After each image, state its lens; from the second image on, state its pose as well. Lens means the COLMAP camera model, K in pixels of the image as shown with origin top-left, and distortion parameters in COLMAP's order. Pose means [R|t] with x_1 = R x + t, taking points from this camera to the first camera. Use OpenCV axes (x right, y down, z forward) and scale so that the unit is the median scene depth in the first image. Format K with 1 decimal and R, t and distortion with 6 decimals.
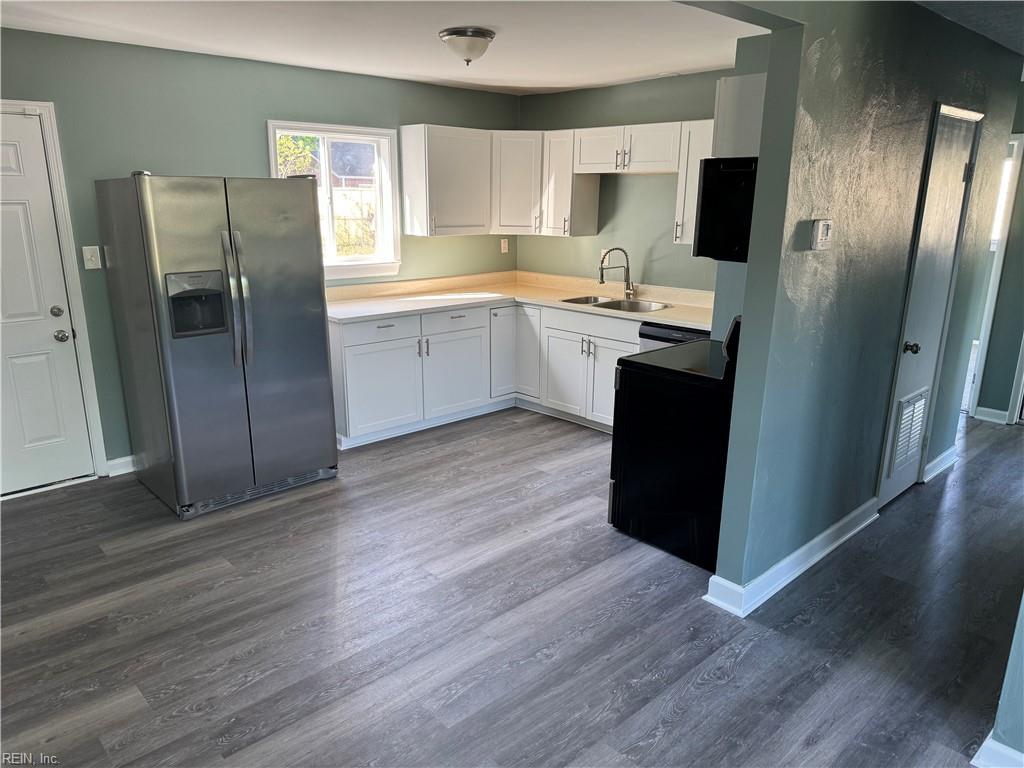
lens RADIAL K [[711.8, 0, 511.7], [0, 711.8, 393.1], [0, 0, 1]] dist [0.052530, -0.060461]
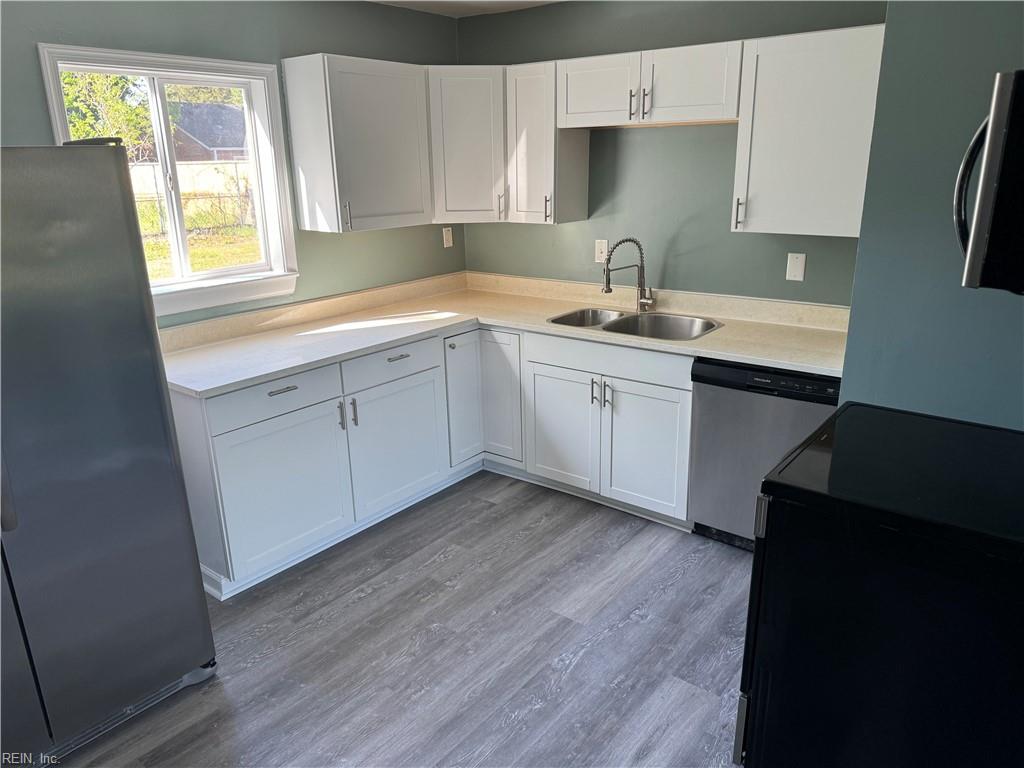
lens RADIAL K [[711.8, 0, 506.9], [0, 711.8, 378.7], [0, 0, 1]] dist [0.052530, -0.060461]
pose [[0.989254, -0.070380, 0.128151, -0.074999], [0.067215, 0.997321, 0.028868, -0.121374], [-0.129840, -0.019944, 0.991334, 0.424125]]
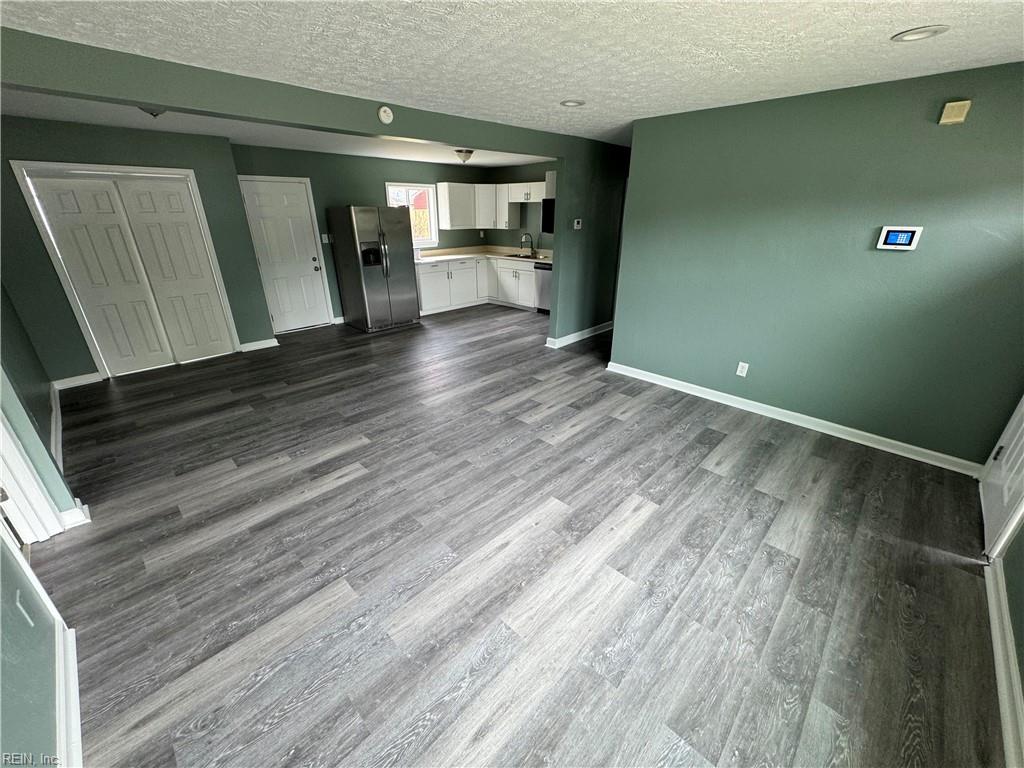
lens RADIAL K [[409.1, 0, 510.4], [0, 409.1, 384.2], [0, 0, 1]] dist [-0.002720, 0.000473]
pose [[0.999063, -0.025852, 0.034723, 0.034543], [0.021163, 0.991391, 0.129215, 0.158237], [-0.037765, -0.128359, 0.991008, -0.571555]]
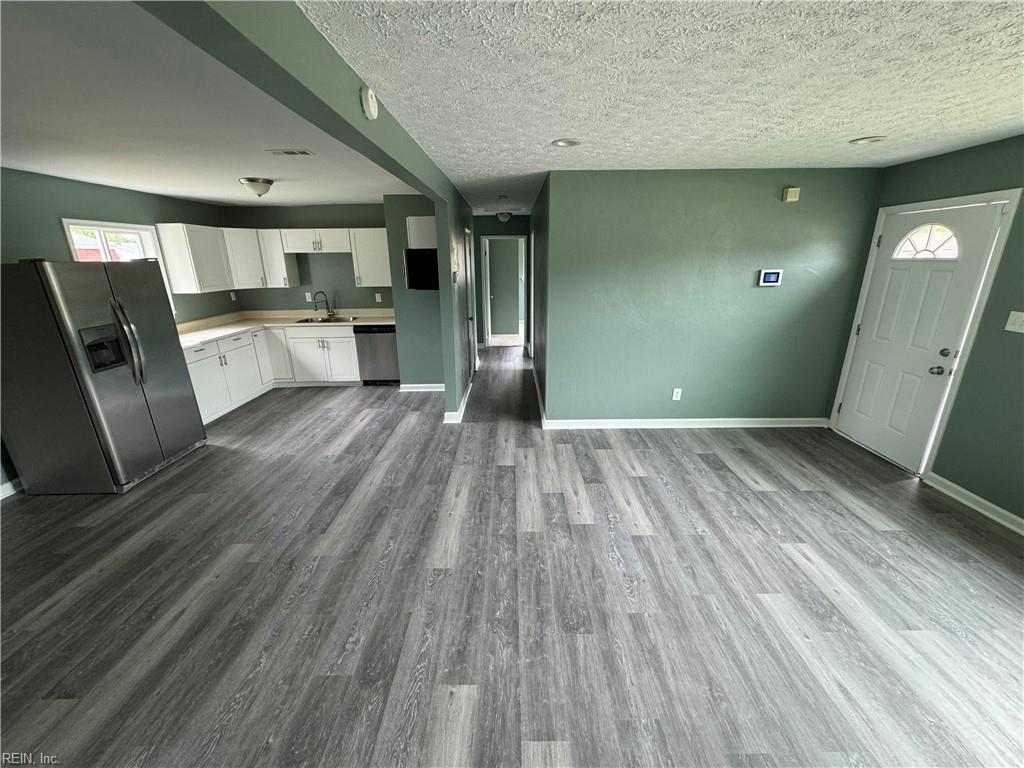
lens RADIAL K [[409.1, 0, 512.0], [0, 409.1, 383.8], [0, 0, 1]] dist [-0.002720, 0.000473]
pose [[0.684837, -0.233265, 0.690352, -0.387690], [0.214739, 0.969913, 0.114703, 0.026722], [-0.696338, 0.069693, 0.714323, -0.155289]]
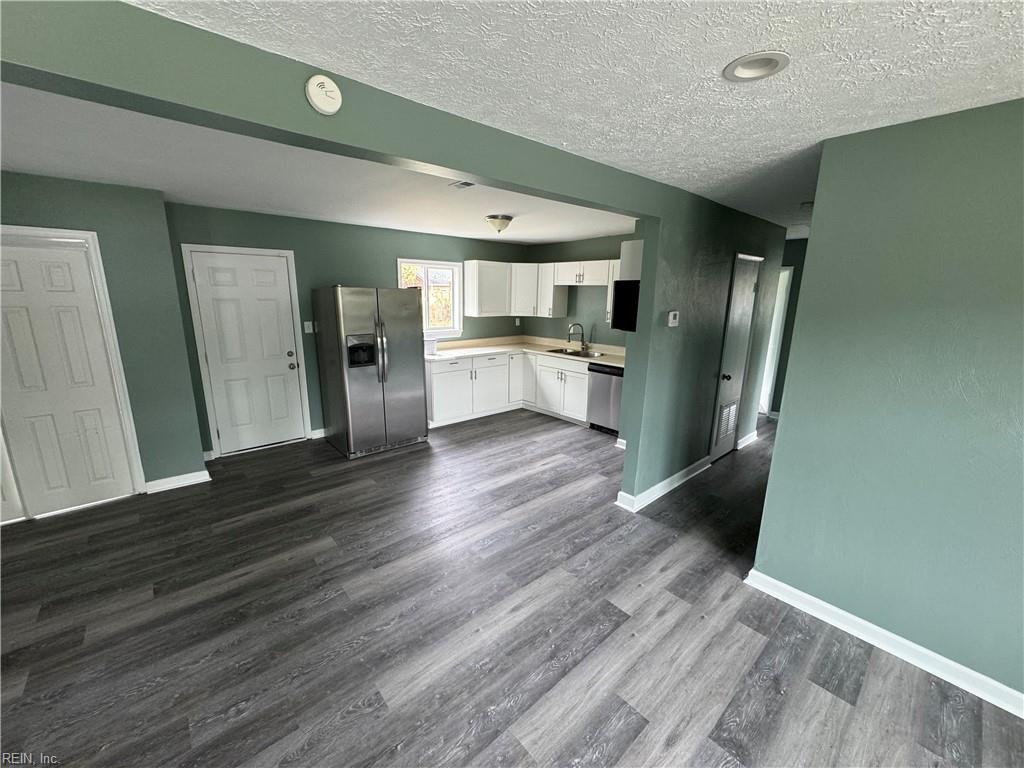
lens RADIAL K [[409.1, 0, 510.5], [0, 409.1, 384.5], [0, 0, 1]] dist [-0.002720, 0.000473]
pose [[0.999395, 0.012860, -0.032319, 0.011030], [-0.014503, 0.998586, -0.051134, 0.017921], [0.031616, 0.051572, 0.998169, -0.095166]]
